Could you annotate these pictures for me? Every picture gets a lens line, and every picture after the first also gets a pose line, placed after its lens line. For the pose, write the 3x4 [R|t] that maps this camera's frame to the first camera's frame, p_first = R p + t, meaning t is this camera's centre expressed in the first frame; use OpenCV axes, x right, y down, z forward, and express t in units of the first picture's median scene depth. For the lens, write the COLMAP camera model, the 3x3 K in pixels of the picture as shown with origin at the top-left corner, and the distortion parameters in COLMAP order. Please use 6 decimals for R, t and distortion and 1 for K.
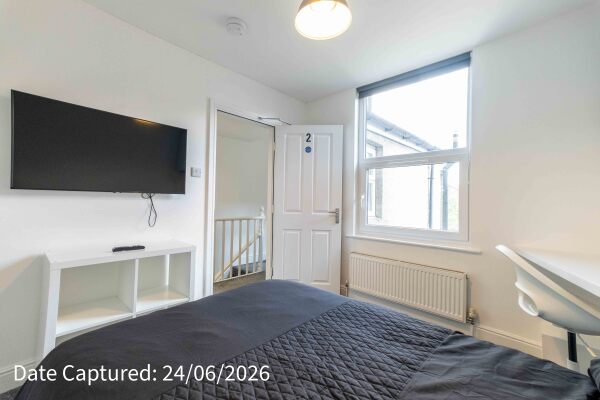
lens RADIAL K [[257.6, 0, 295.7], [0, 257.6, 198.1], [0, 0, 1]] dist [0.002212, 0.000193]
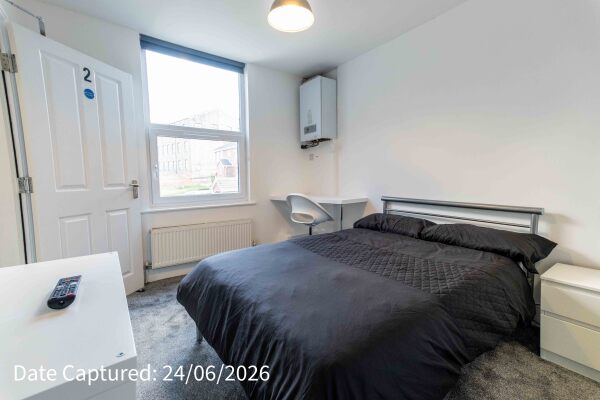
lens RADIAL K [[257.6, 0, 296.0], [0, 257.6, 200.4], [0, 0, 1]] dist [0.002212, 0.000193]
pose [[0.160545, -0.112841, 0.980557, -0.557728], [-0.007675, 0.993271, 0.115561, 0.005148], [-0.986999, -0.026079, 0.158599, 0.360440]]
